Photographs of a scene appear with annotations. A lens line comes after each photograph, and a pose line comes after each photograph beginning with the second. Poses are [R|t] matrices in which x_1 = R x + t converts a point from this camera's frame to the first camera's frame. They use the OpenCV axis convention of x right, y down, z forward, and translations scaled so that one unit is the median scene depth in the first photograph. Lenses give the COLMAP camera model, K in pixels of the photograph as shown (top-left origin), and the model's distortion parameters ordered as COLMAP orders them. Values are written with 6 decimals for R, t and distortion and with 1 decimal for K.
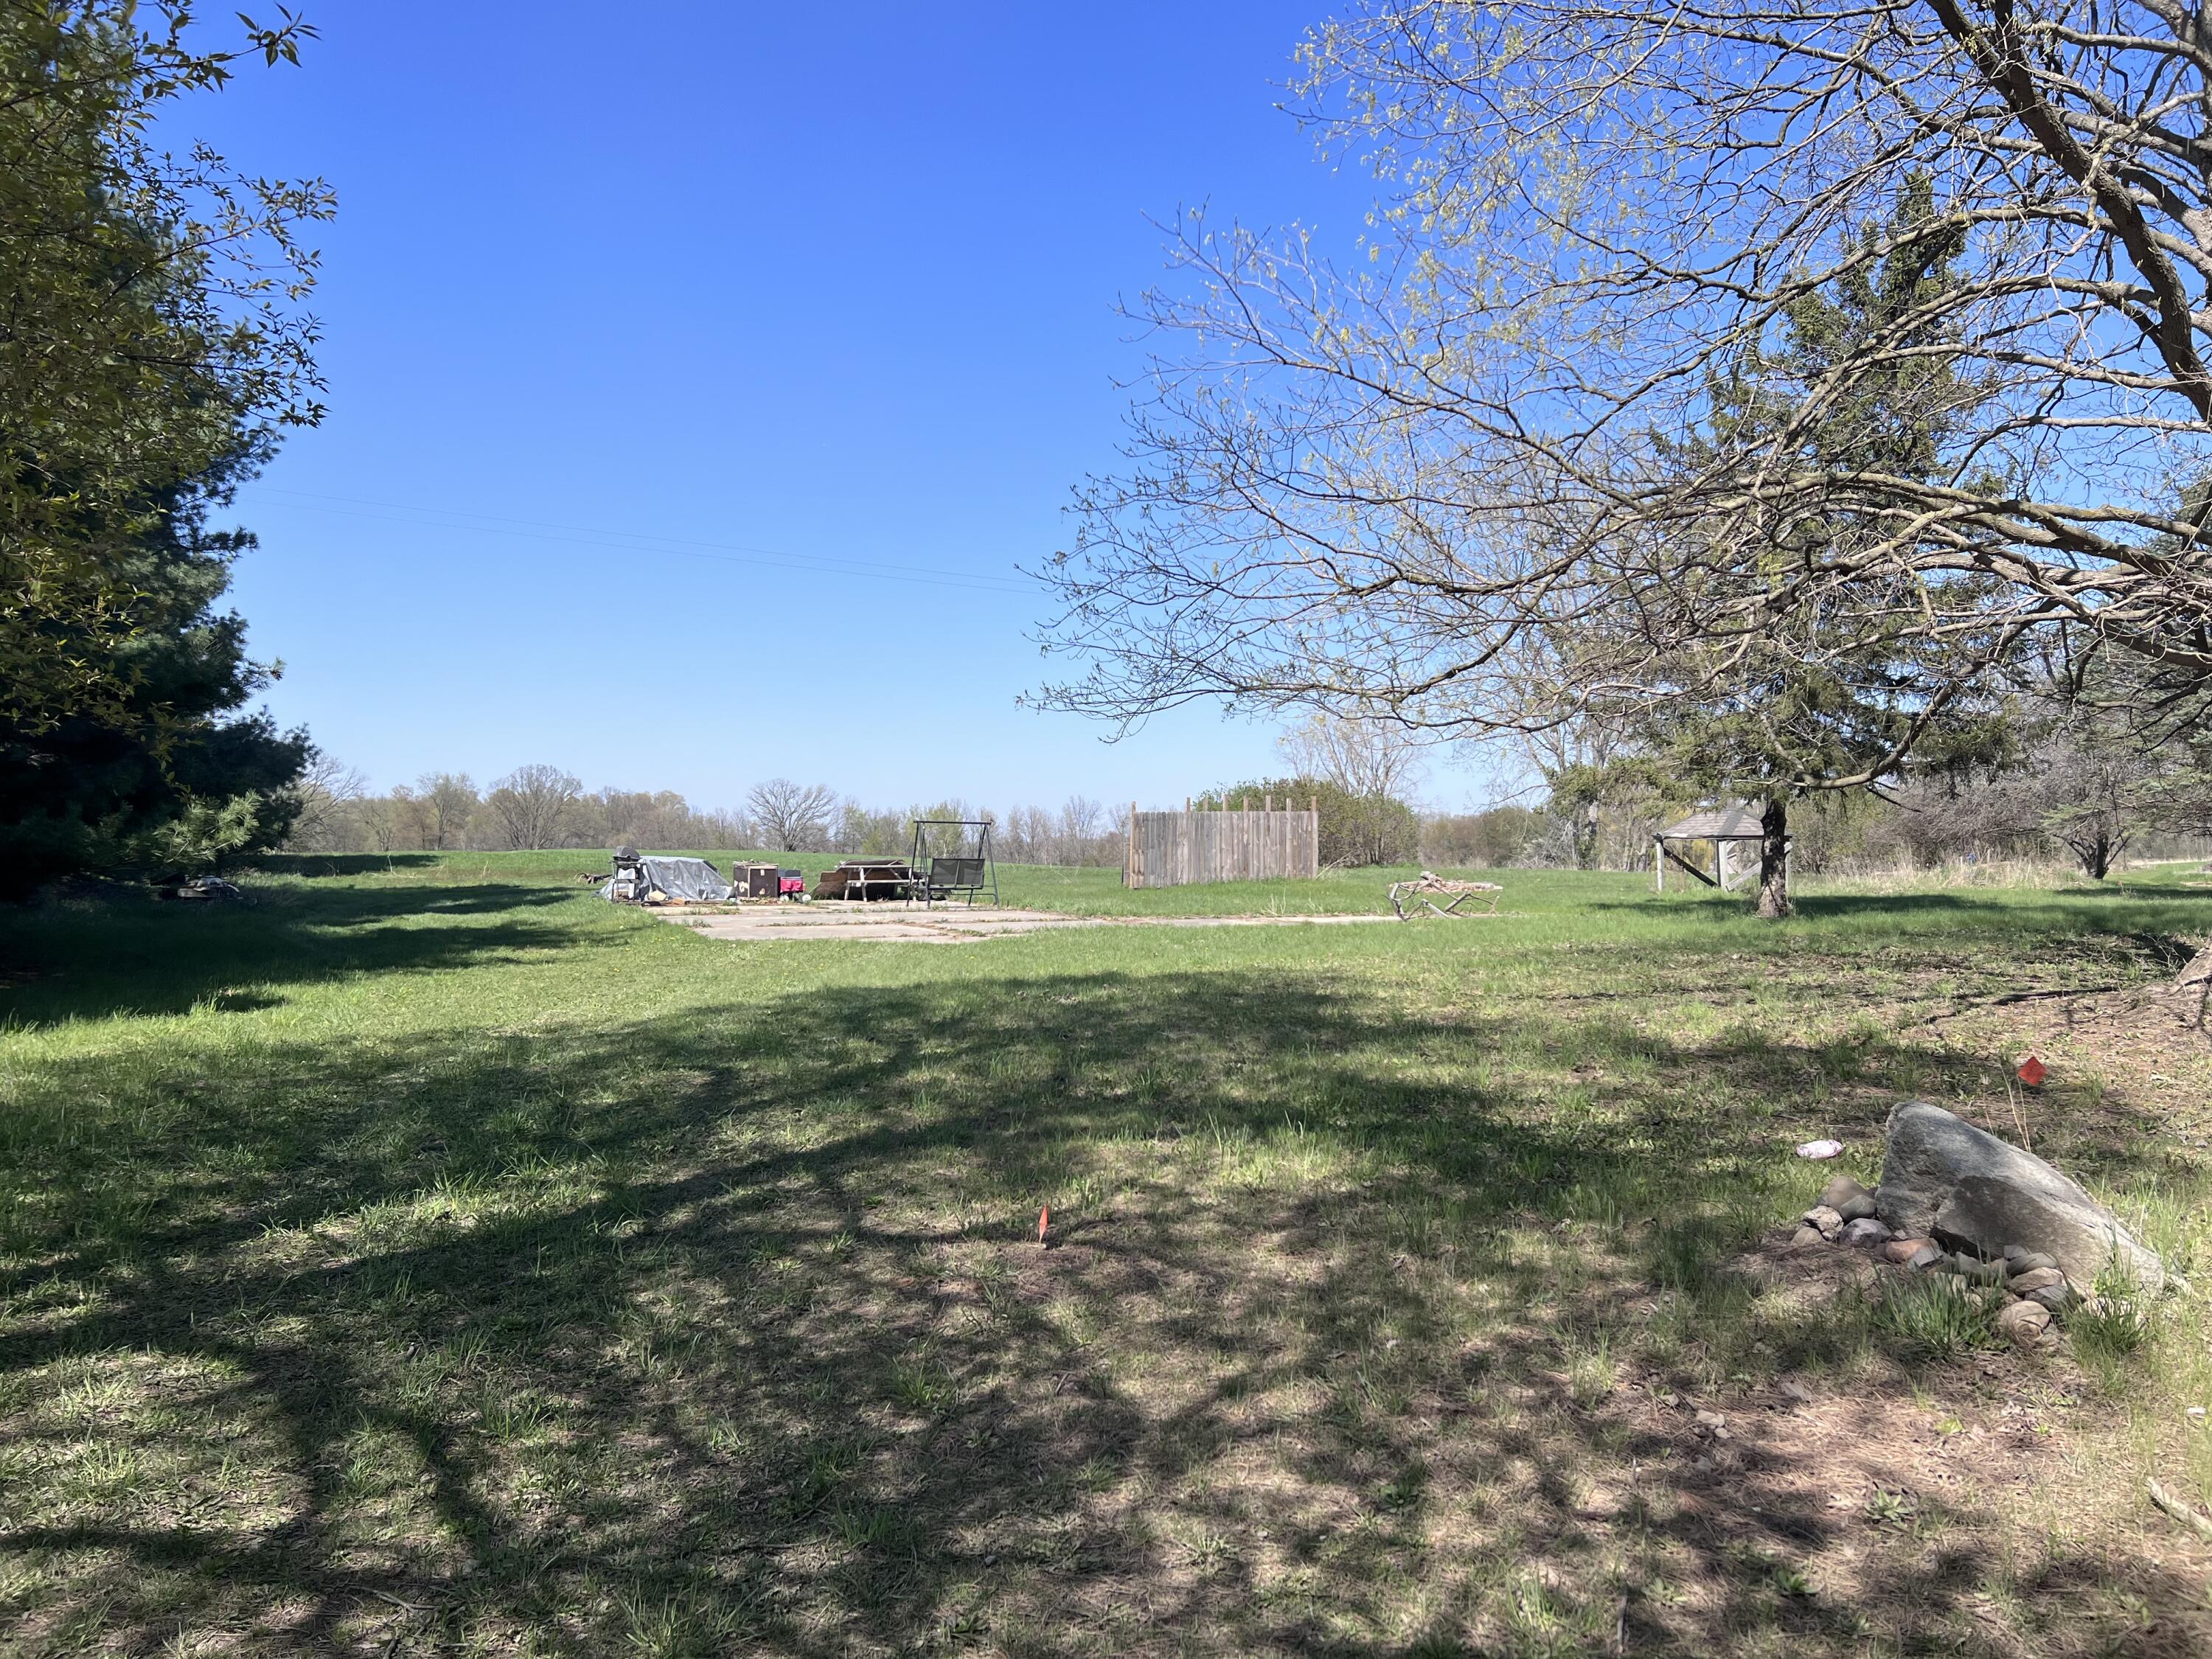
lens RADIAL K [[1715.9, 0, 1106.0], [0, 1715.9, 829.5], [0, 0, 1]] dist [0.095861, -0.163931]
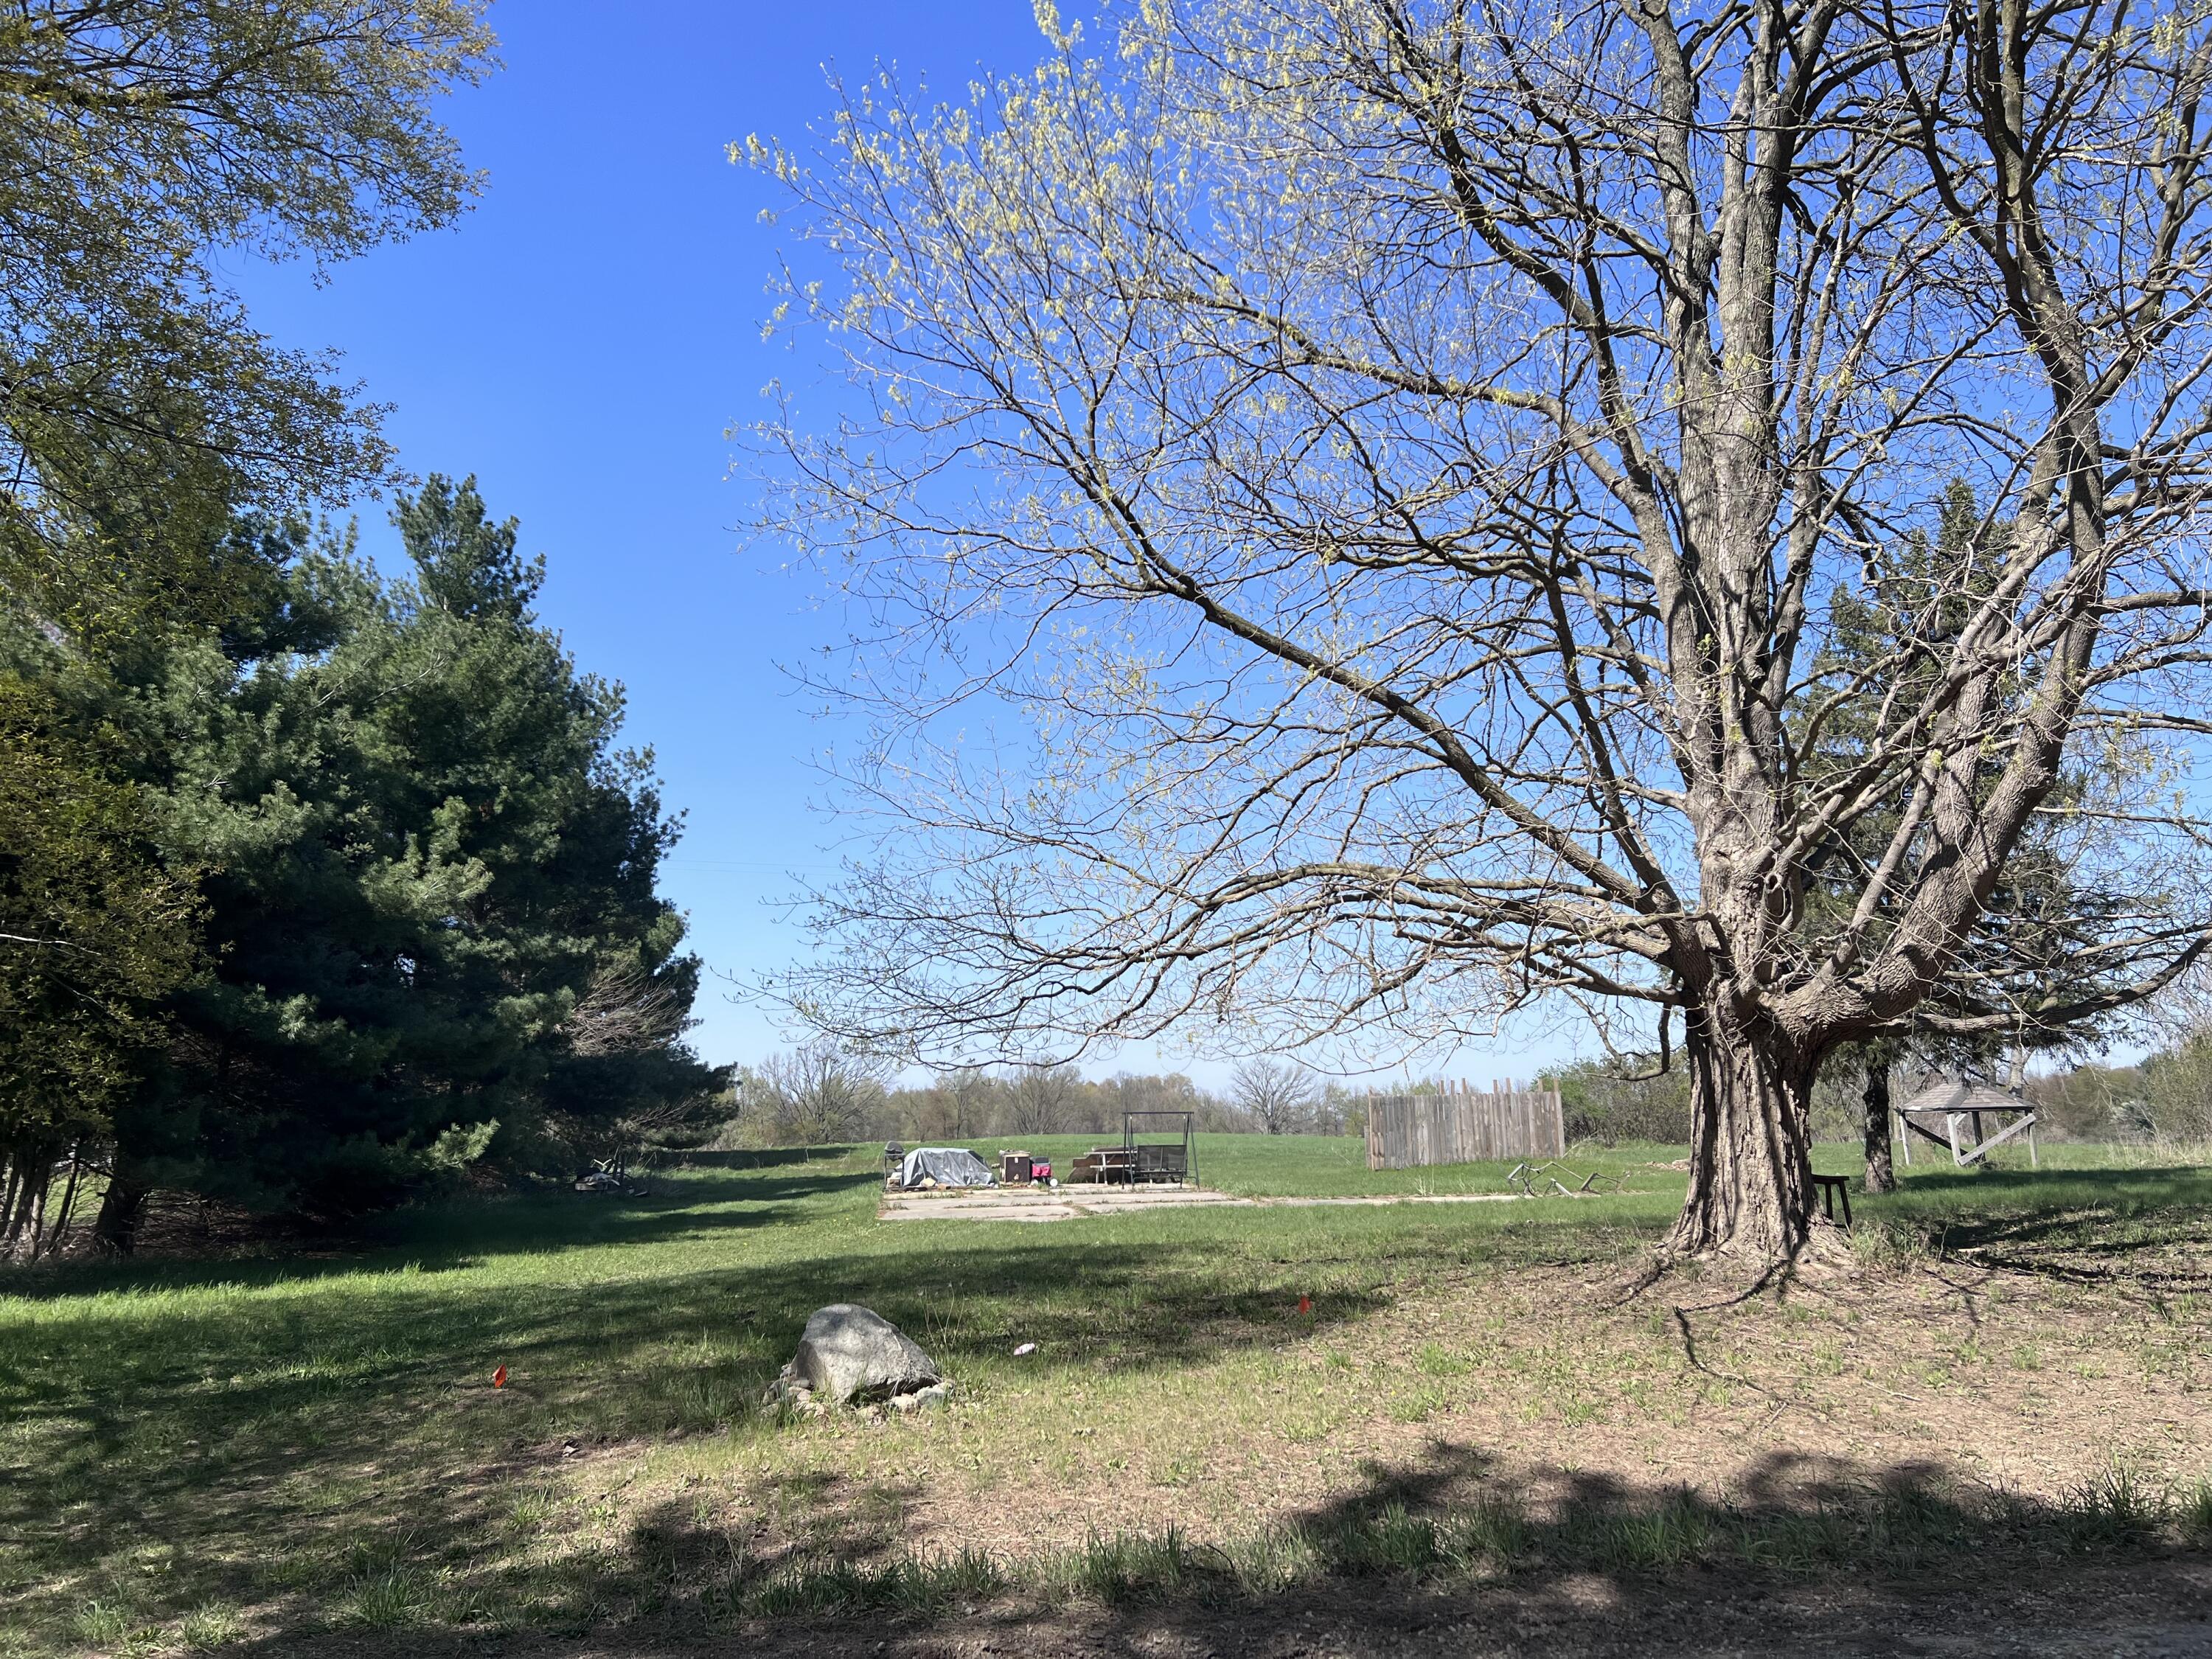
lens RADIAL K [[1715.9, 0, 1106.0], [0, 1715.9, 829.5], [0, 0, 1]] dist [0.095861, -0.163931]
pose [[0.951218, -0.075021, -0.299260, 0.224106], [0.026948, 0.986481, -0.161642, -0.006277], [0.307341, 0.145692, 0.940380, -0.122004]]
